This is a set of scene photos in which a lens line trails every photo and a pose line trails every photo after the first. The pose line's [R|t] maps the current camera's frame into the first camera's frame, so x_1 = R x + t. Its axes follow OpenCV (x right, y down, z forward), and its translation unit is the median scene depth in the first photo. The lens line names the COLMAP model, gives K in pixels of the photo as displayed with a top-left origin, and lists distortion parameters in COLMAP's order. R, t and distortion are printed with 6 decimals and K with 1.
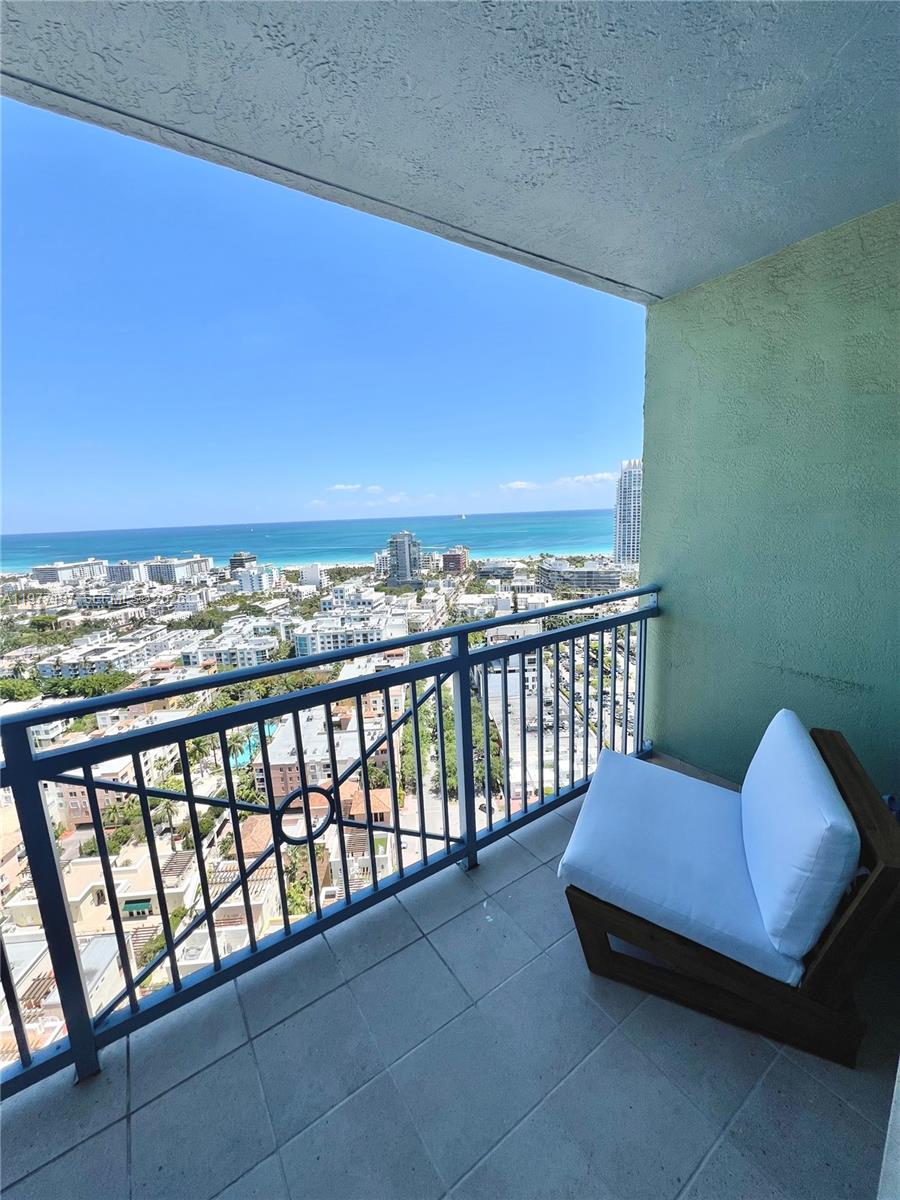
lens RADIAL K [[478.4, 0, 450.0], [0, 478.4, 600.0], [0, 0, 1]] dist [-0.001011, -0.000206]
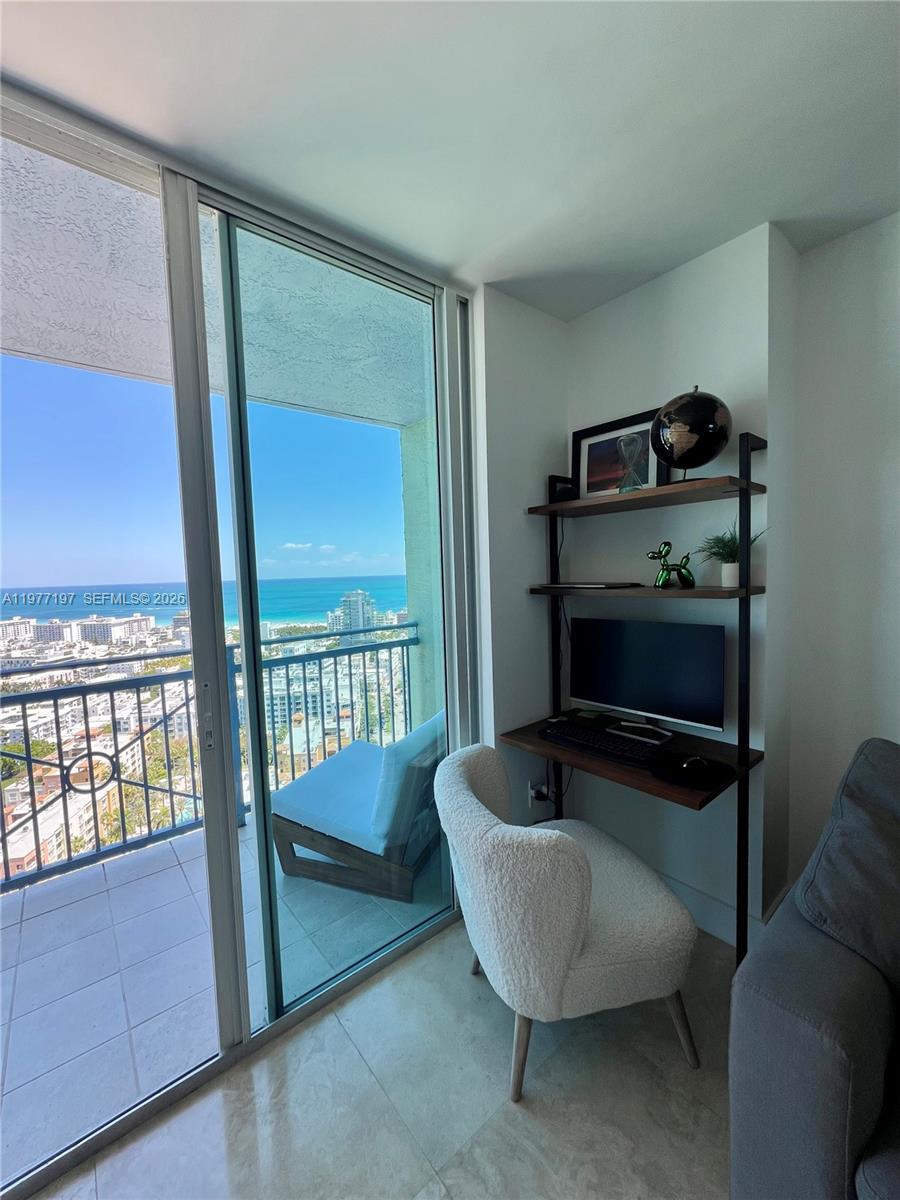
lens RADIAL K [[478.4, 0, 450.0], [0, 478.4, 600.0], [0, 0, 1]] dist [-0.001011, -0.000206]
pose [[0.995671, 0.003475, 0.092878, 0.426279], [0.007962, 0.992439, -0.122481, 0.080755], [-0.092601, 0.122690, 0.988115, -0.388759]]
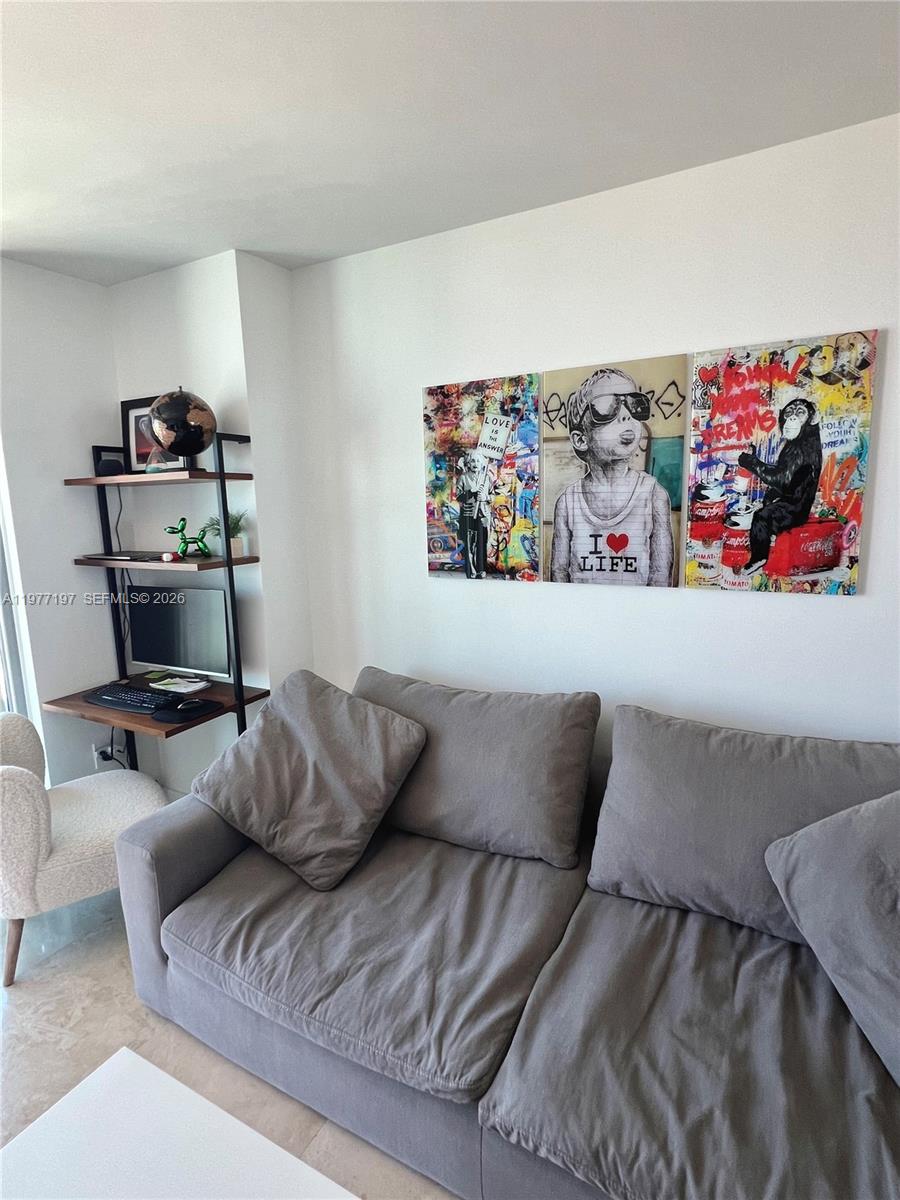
lens RADIAL K [[614.7, 0, 450.0], [0, 614.7, 600.0], [0, 0, 1]] dist [0.000007, 0.000554]
pose [[0.890539, -0.057477, 0.451261, 0.726018], [0.072206, 0.997270, -0.015473, 0.096422], [-0.449140, 0.046364, 0.892258, -0.830732]]
